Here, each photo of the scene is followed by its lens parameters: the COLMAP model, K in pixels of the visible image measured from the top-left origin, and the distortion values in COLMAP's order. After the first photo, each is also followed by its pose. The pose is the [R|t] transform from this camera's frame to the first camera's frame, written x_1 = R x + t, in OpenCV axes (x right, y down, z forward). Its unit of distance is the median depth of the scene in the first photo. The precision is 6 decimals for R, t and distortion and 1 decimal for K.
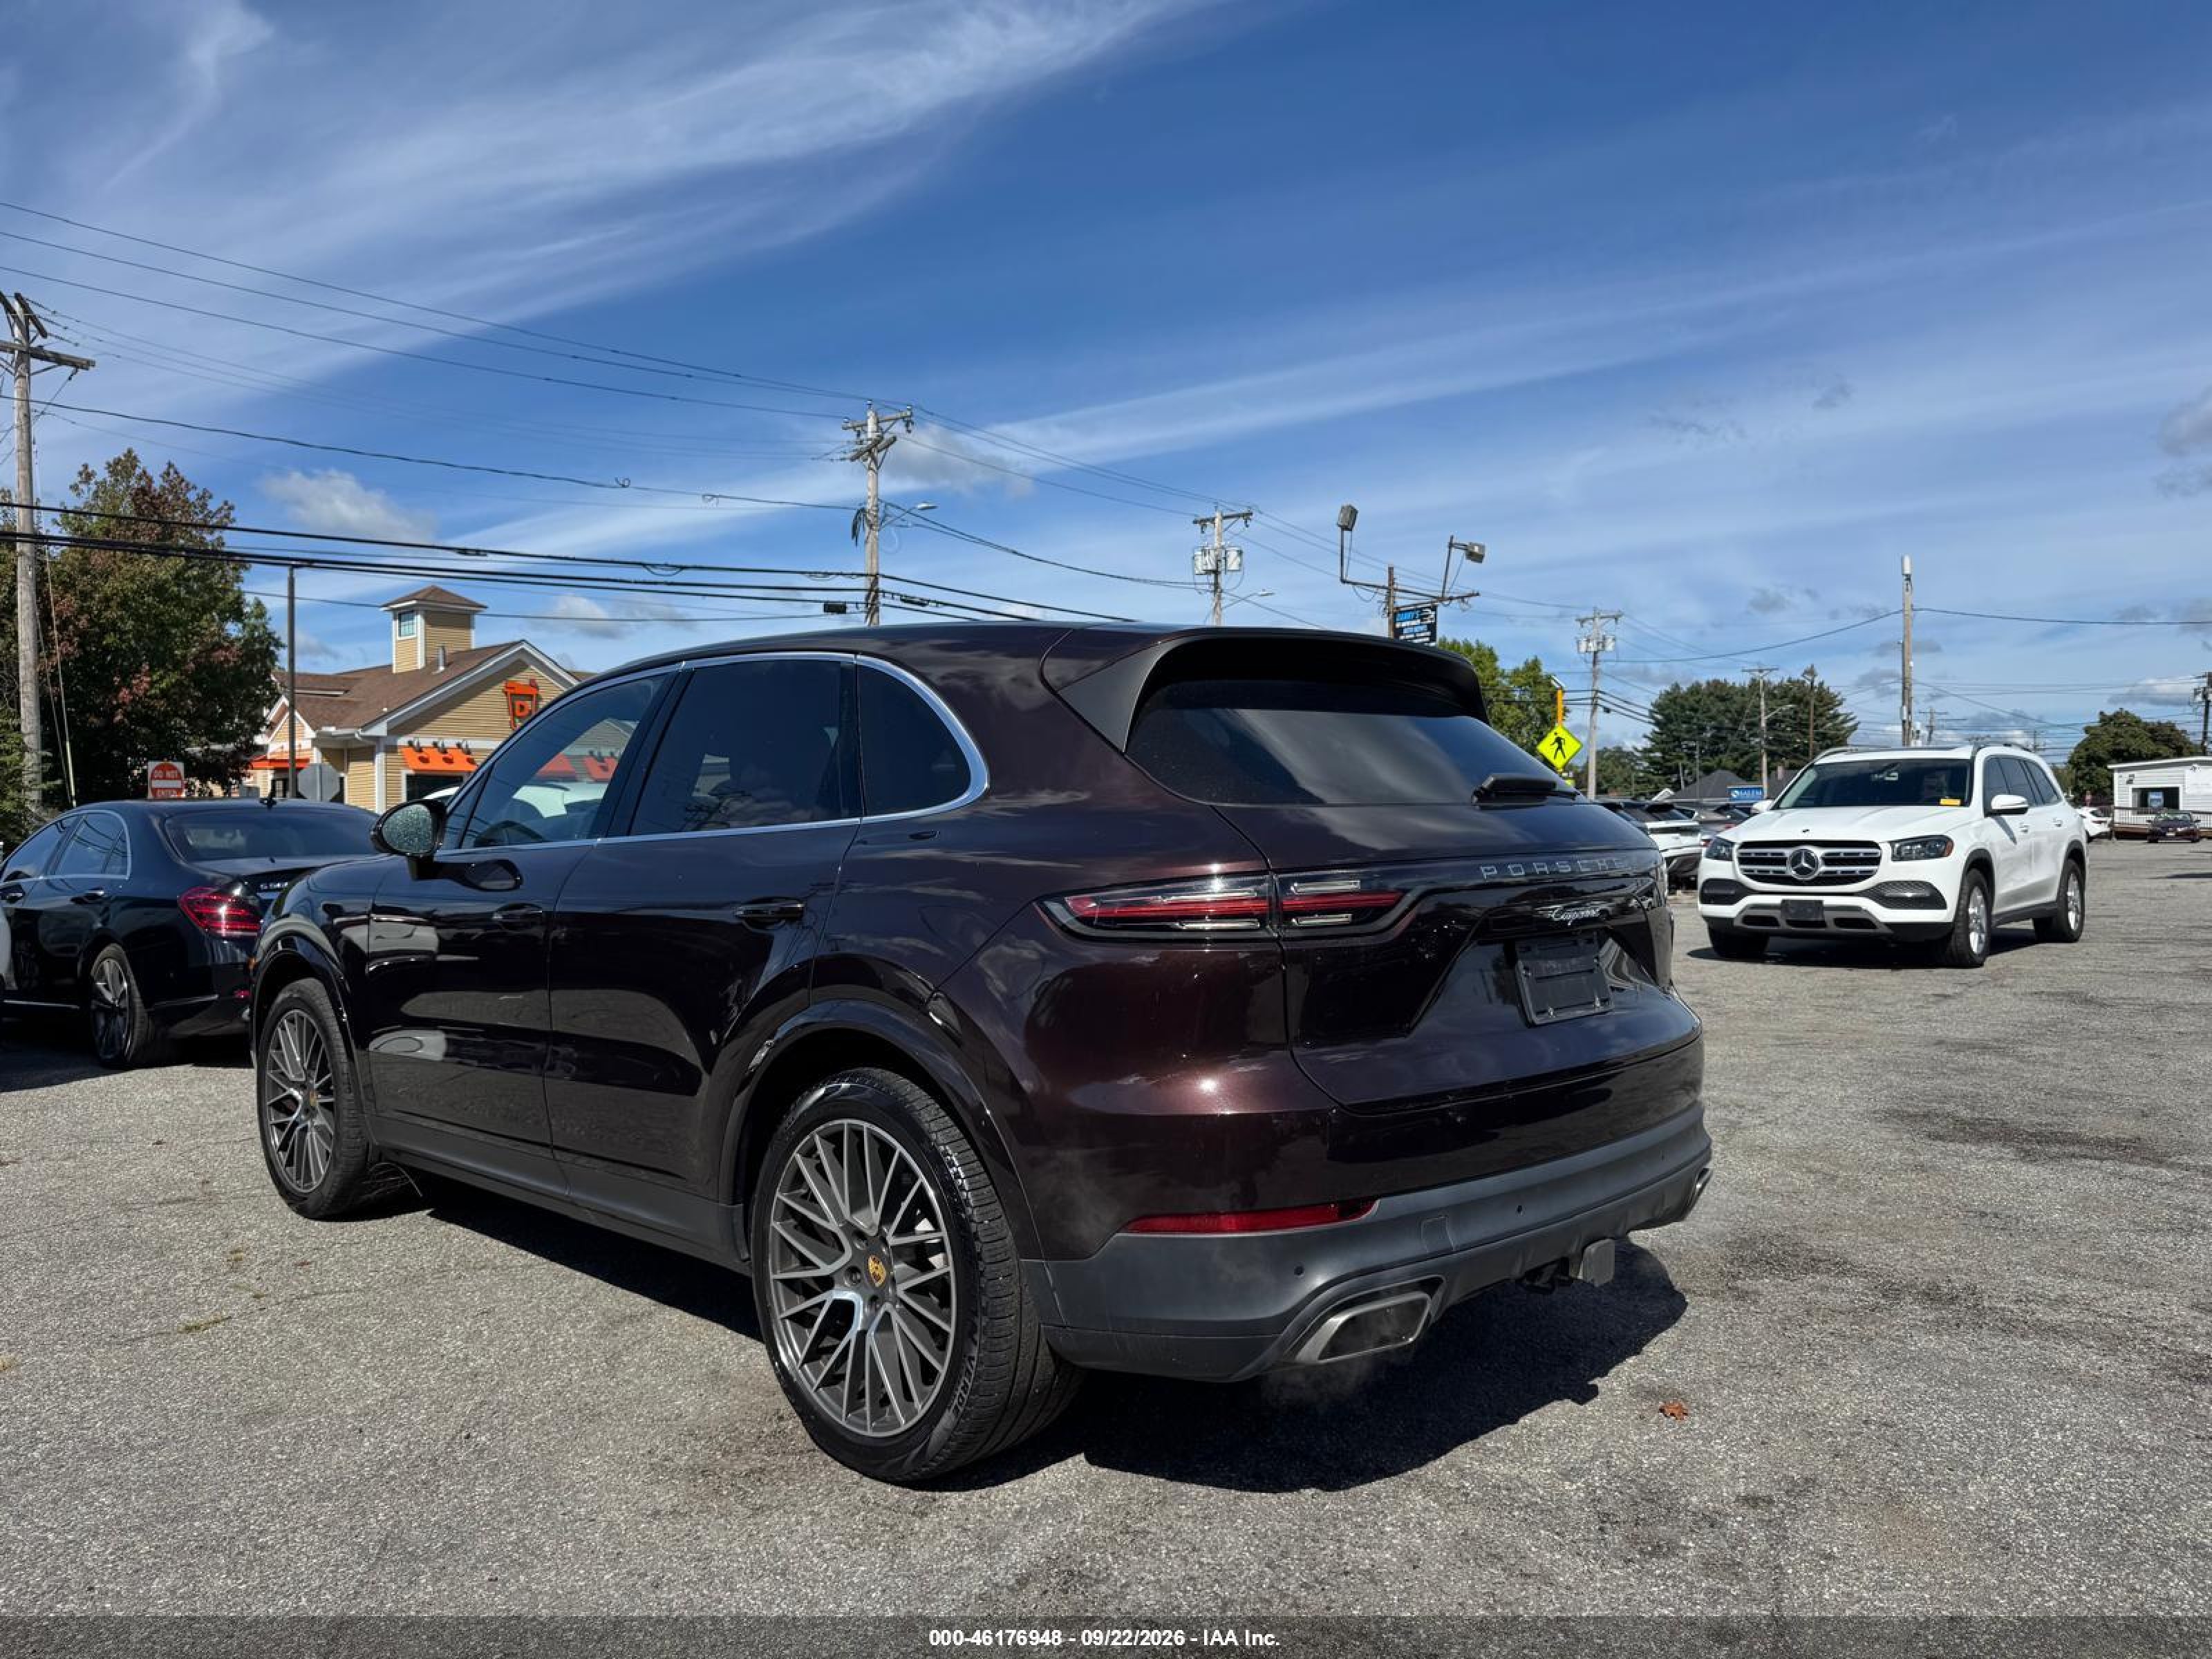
lens RADIAL K [[1694.2, 0, 1067.6], [0, 1694.2, 835.6], [0, 0, 1]] dist [-0.011446, -0.006989]
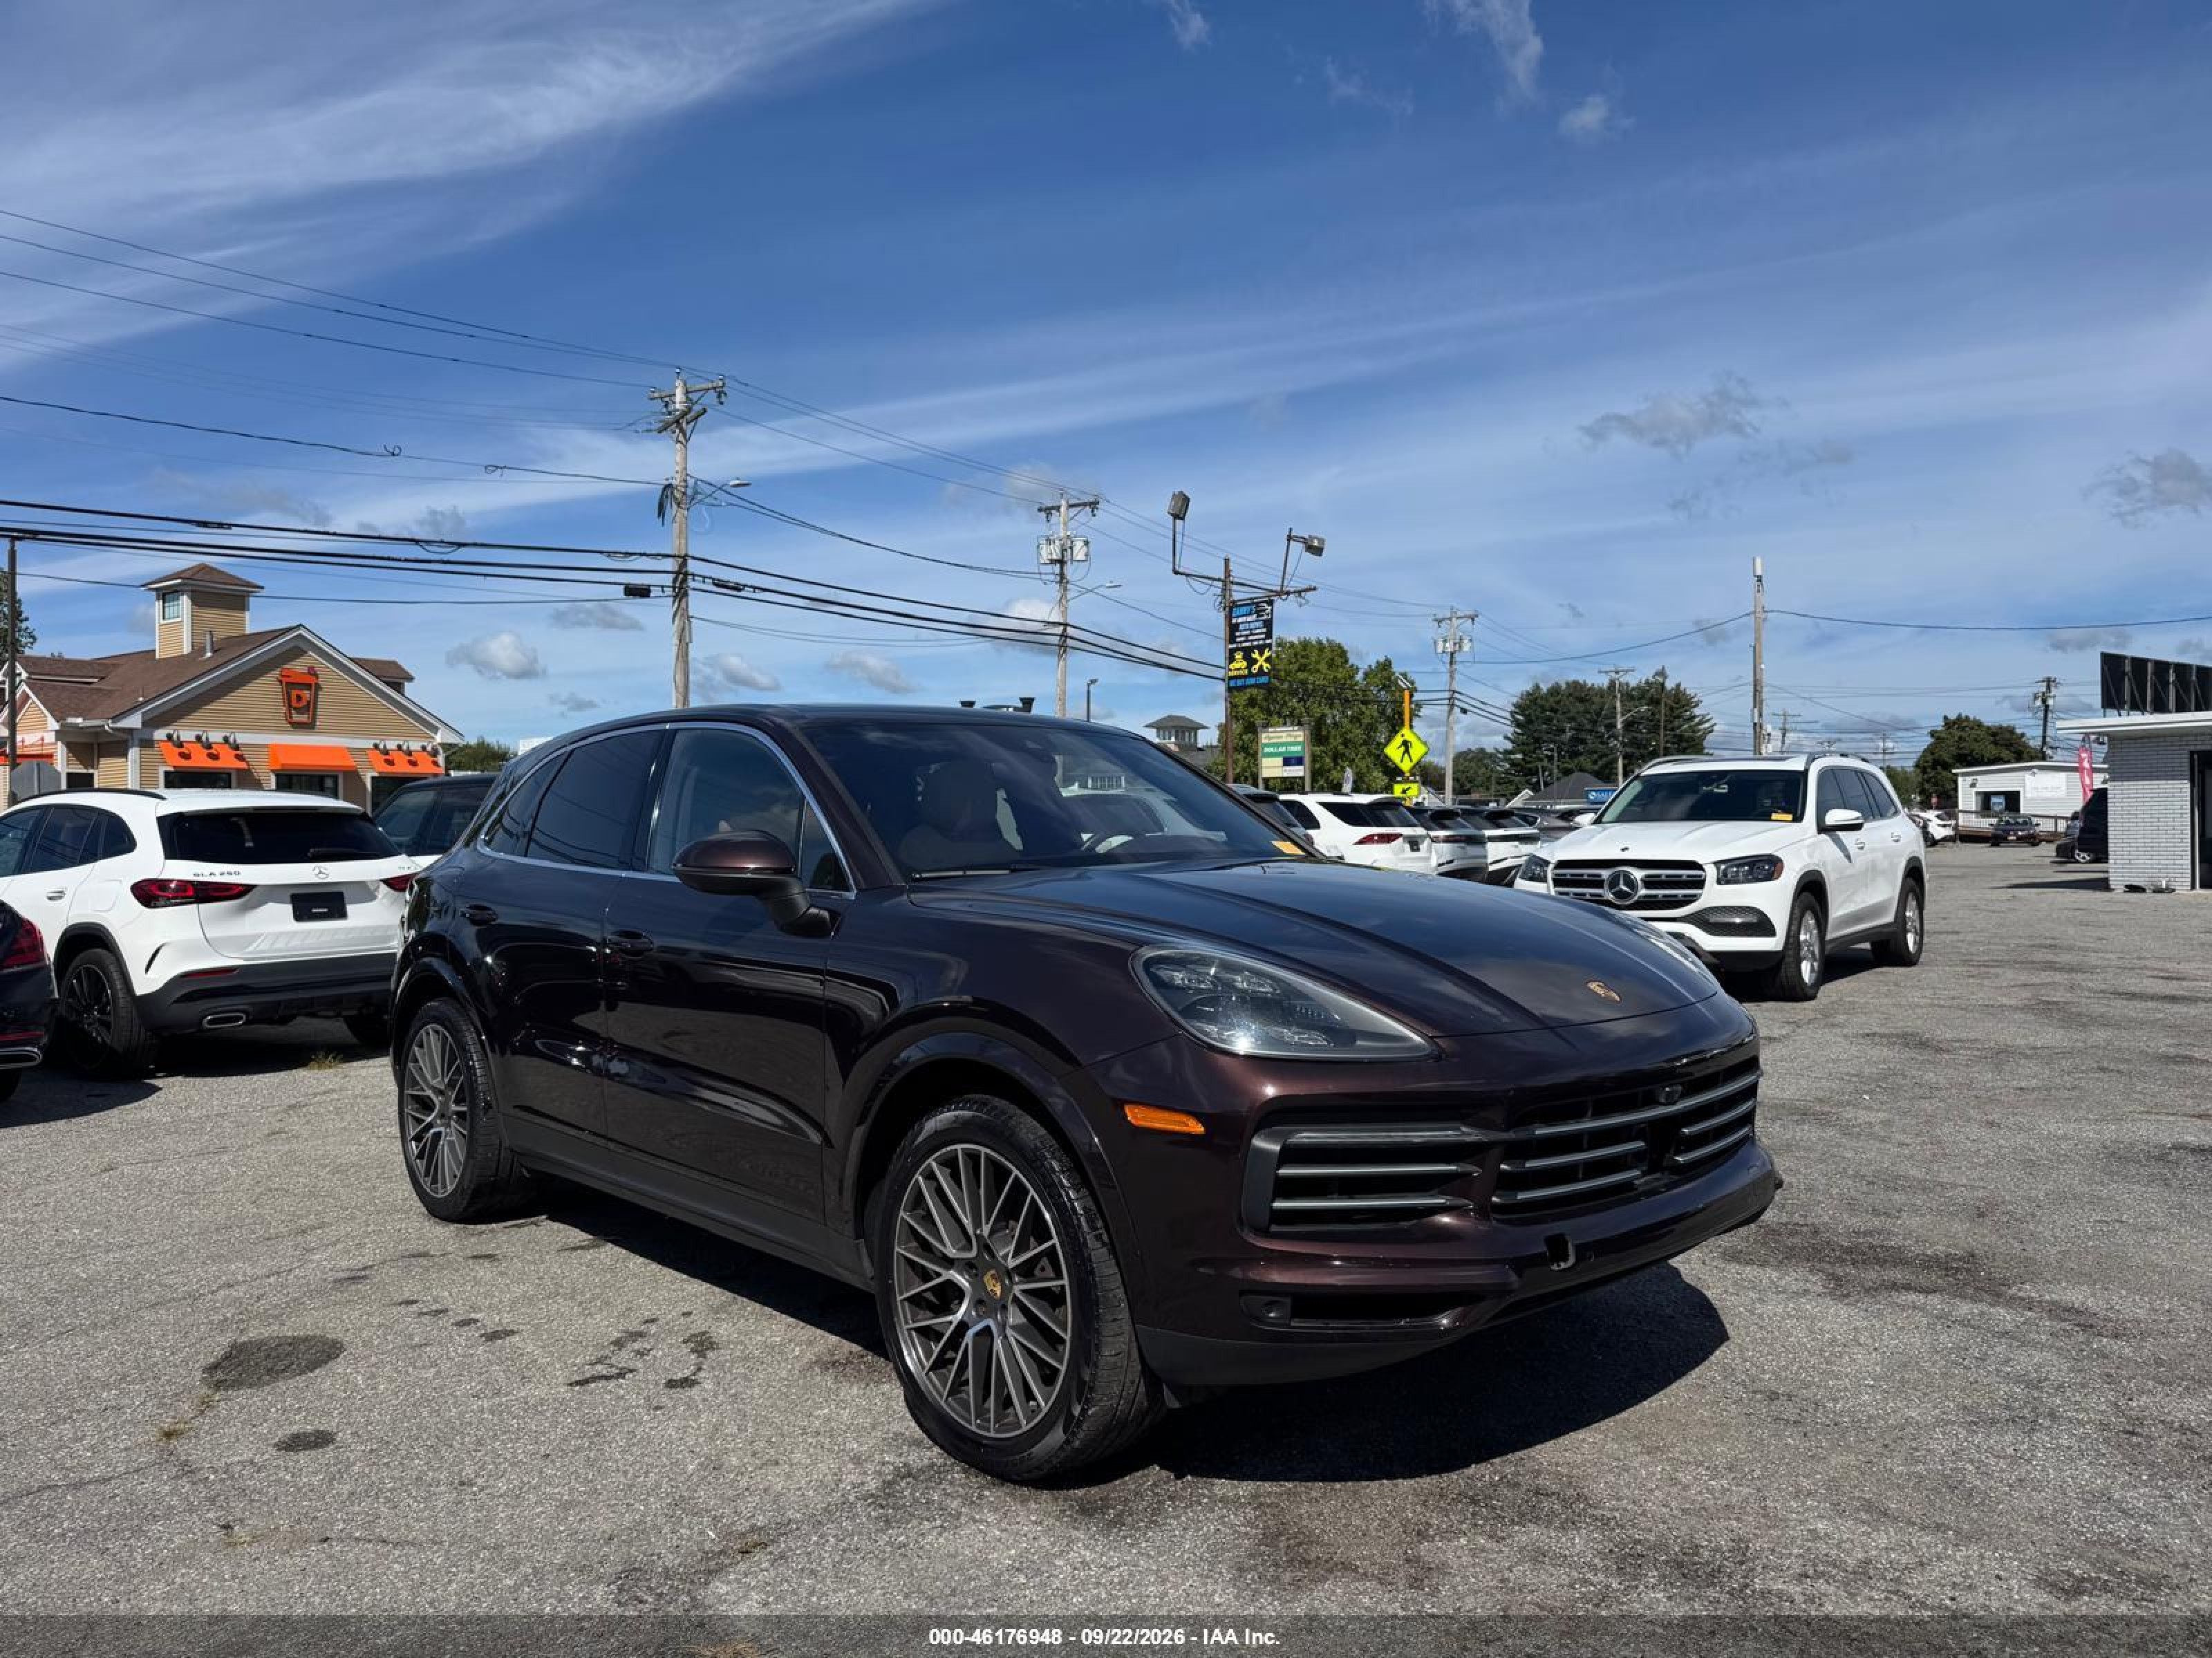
lens RADIAL K [[1727.3, 0, 1121.3], [0, 1727.3, 830.6], [0, 0, 1]] dist [0.012697, -0.029534]
pose [[0.994558, 0.001115, 0.104176, 0.031261], [-0.000919, 0.999998, -0.001922, -0.004798], [-0.104178, 0.001816, 0.994557, 0.047368]]
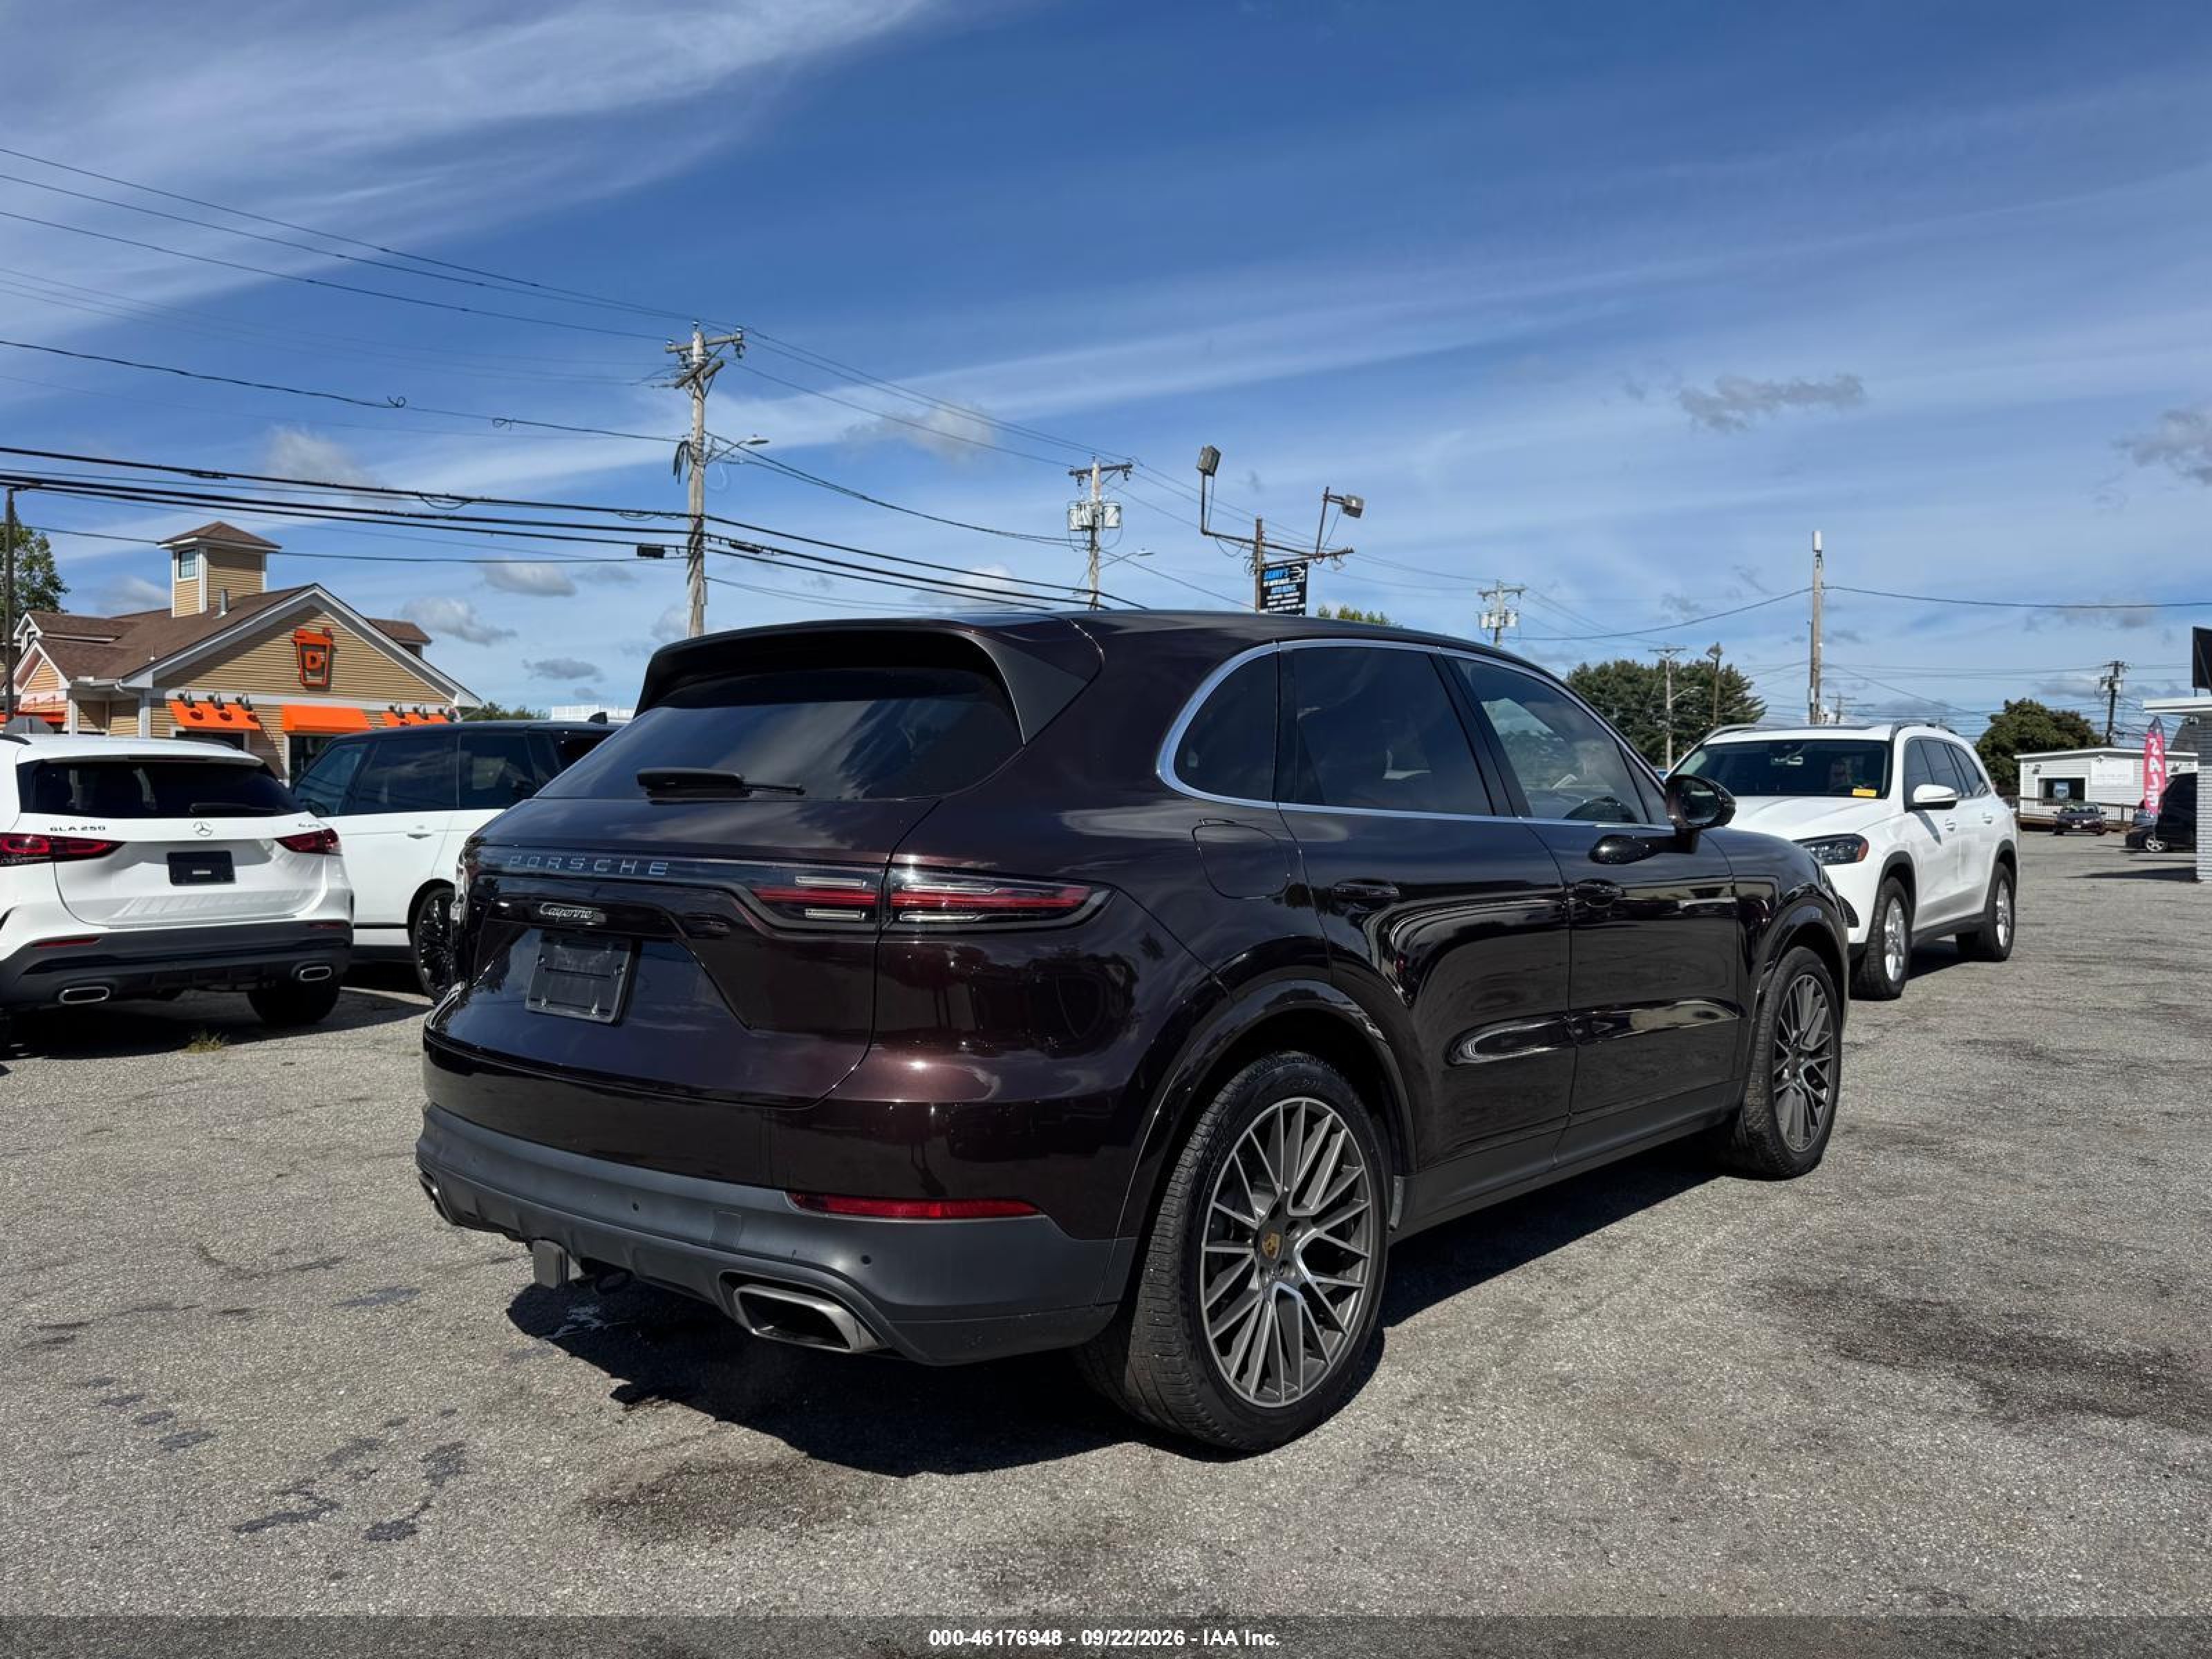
lens RADIAL K [[1727.1, 0, 1121.3], [0, 1727.1, 831.1], [0, 0, 1]] dist [0.012697, -0.029534]
pose [[0.996622, 0.013511, 0.081007, 0.044714], [-0.014465, 0.999833, 0.011198, -0.002517], [-0.080842, -0.012332, 0.996651, 0.089691]]
